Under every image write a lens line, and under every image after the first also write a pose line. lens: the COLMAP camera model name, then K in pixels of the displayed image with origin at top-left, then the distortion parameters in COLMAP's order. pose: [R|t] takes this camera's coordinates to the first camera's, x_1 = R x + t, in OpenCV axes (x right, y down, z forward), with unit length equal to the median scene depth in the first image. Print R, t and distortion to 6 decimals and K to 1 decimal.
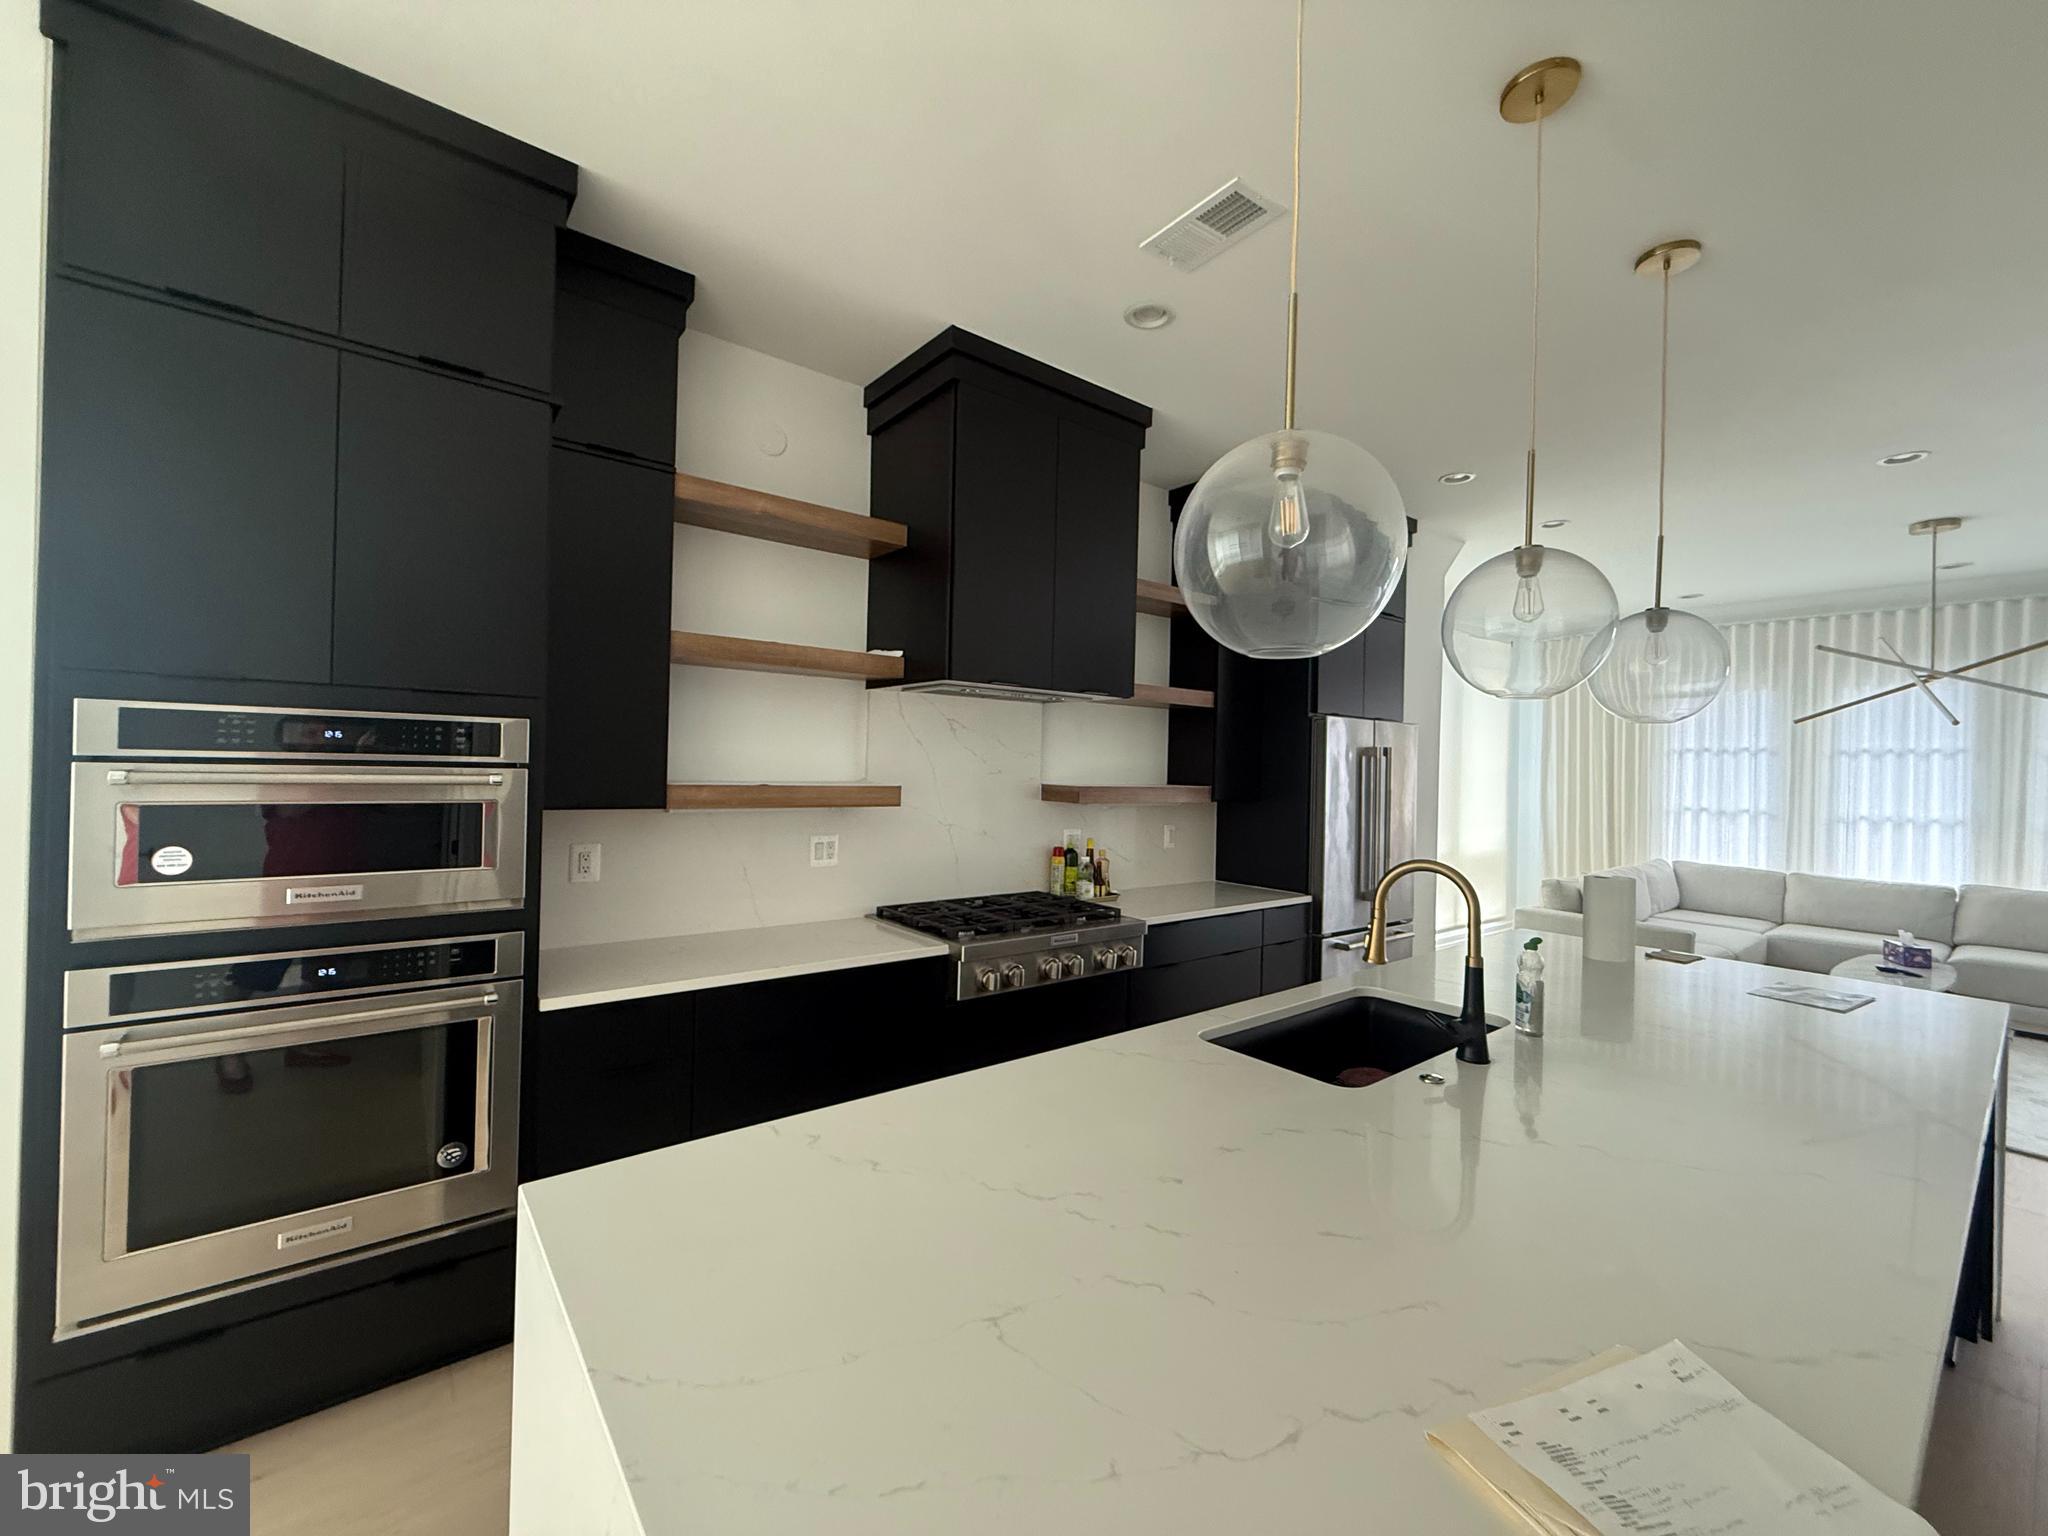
lens RADIAL K [[828.7, 0, 1030.8], [0, 828.7, 769.8], [0, 0, 1]] dist [0.012413, 0.000613]
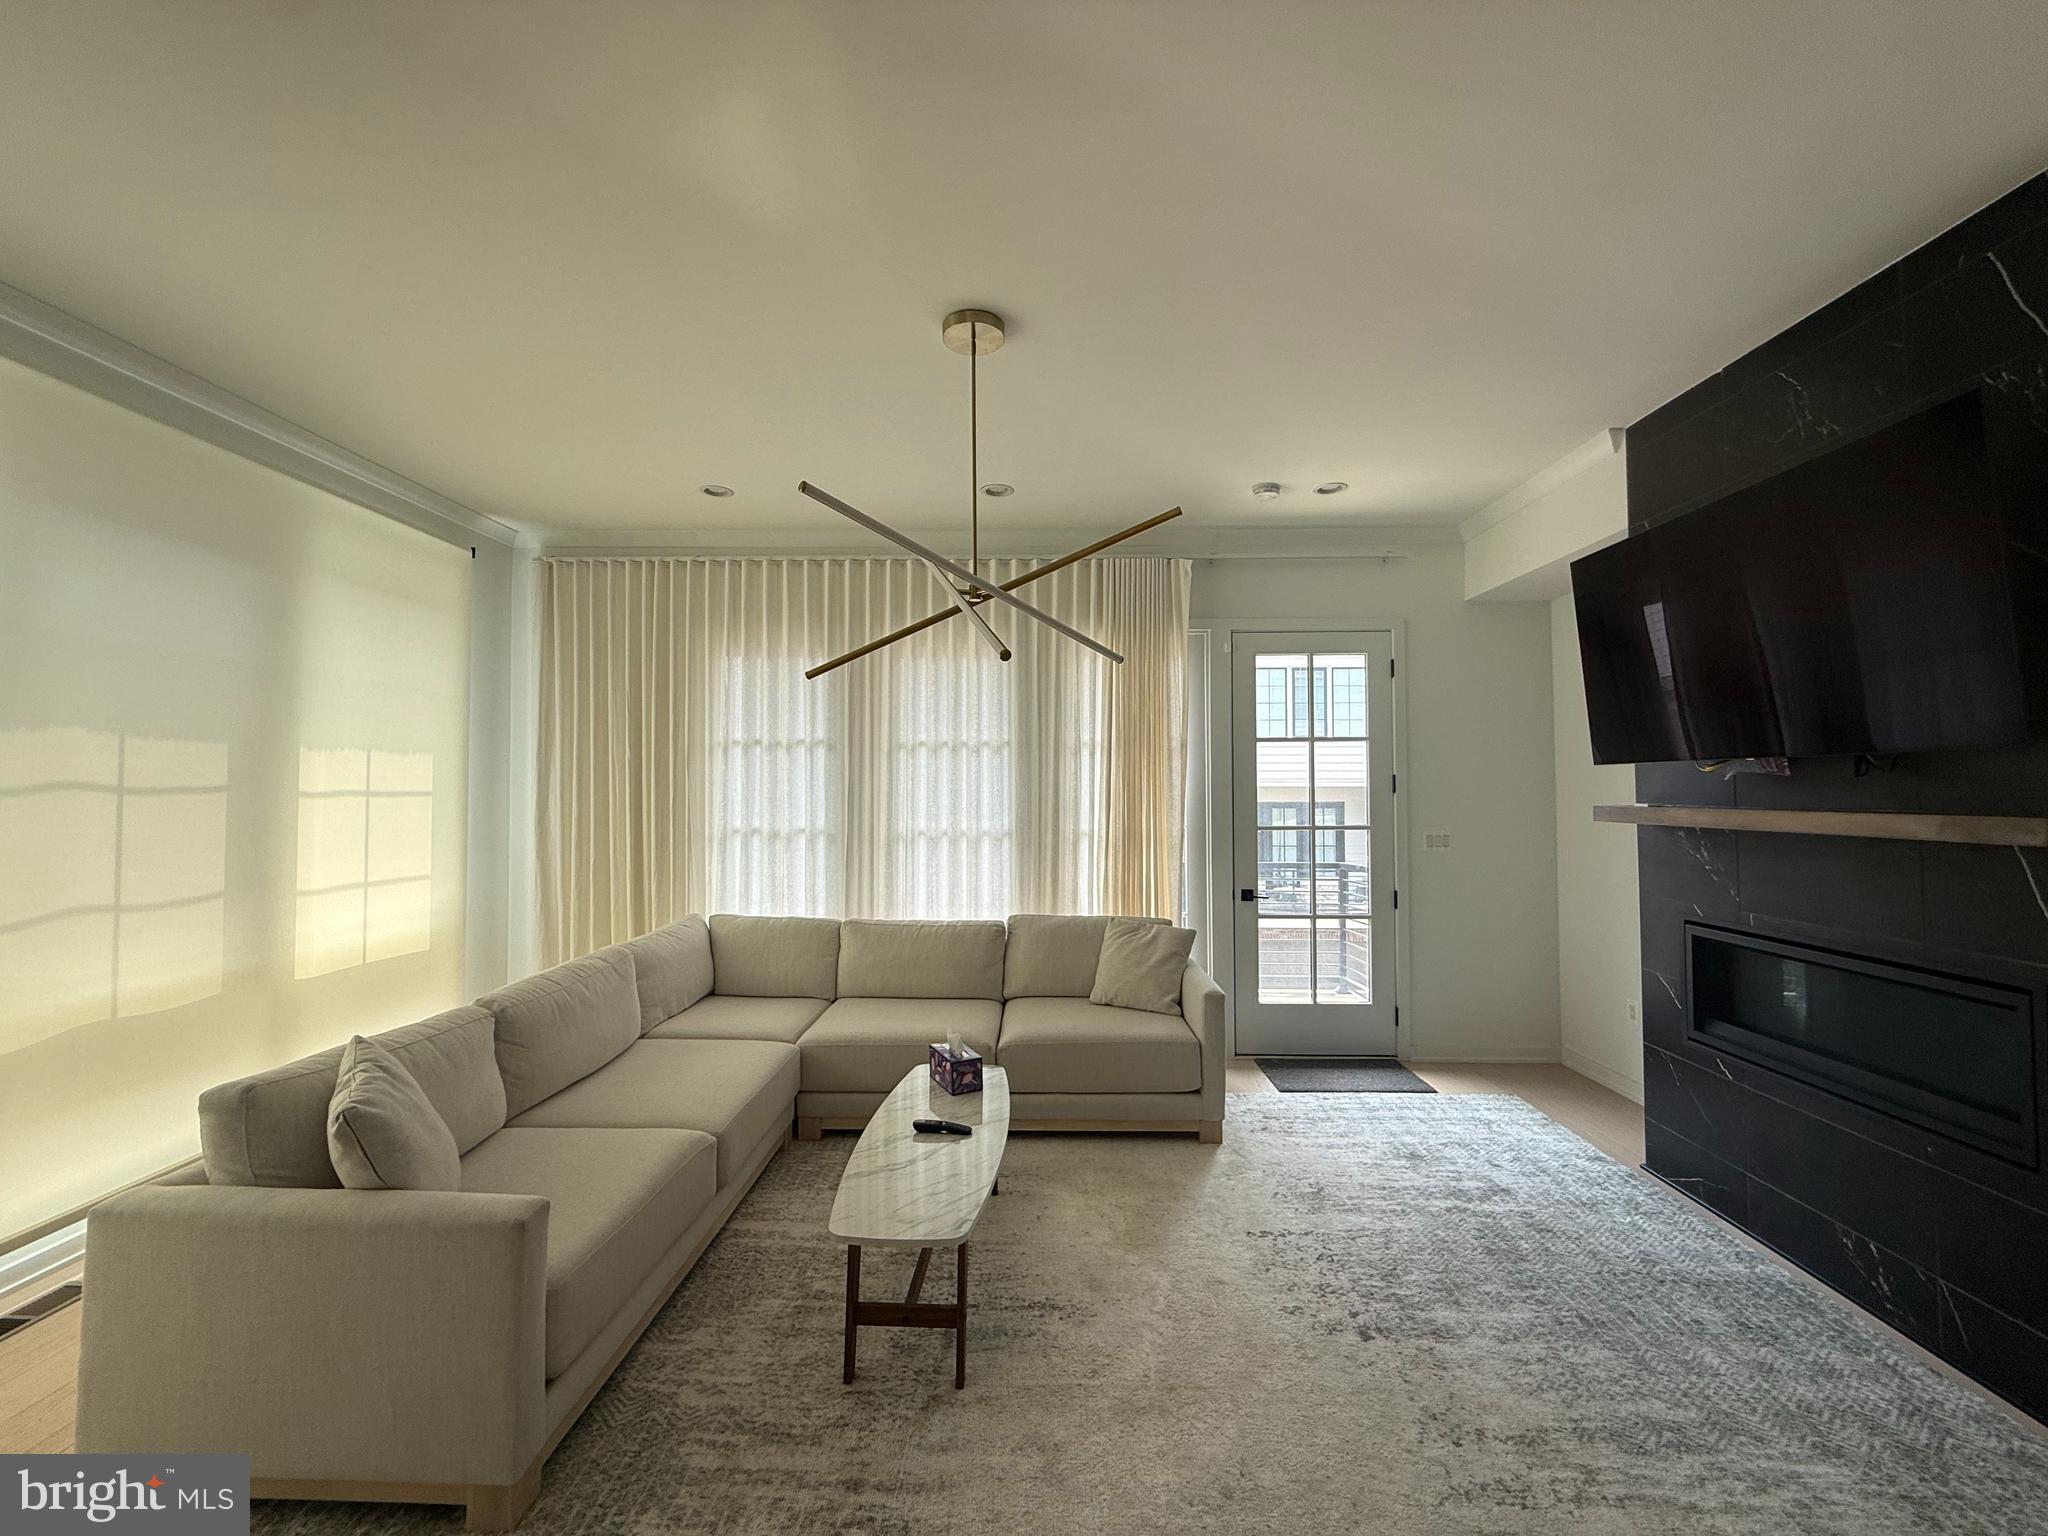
lens RADIAL K [[828.7, 0, 1023.5], [0, 828.7, 771.7], [0, 0, 1]] dist [0.012413, 0.000613]
pose [[0.649722, -0.003243, 0.760165, 0.493416], [0.014649, 0.999859, -0.008255, 0.009077], [-0.760031, 0.016499, 0.649678, 0.454660]]
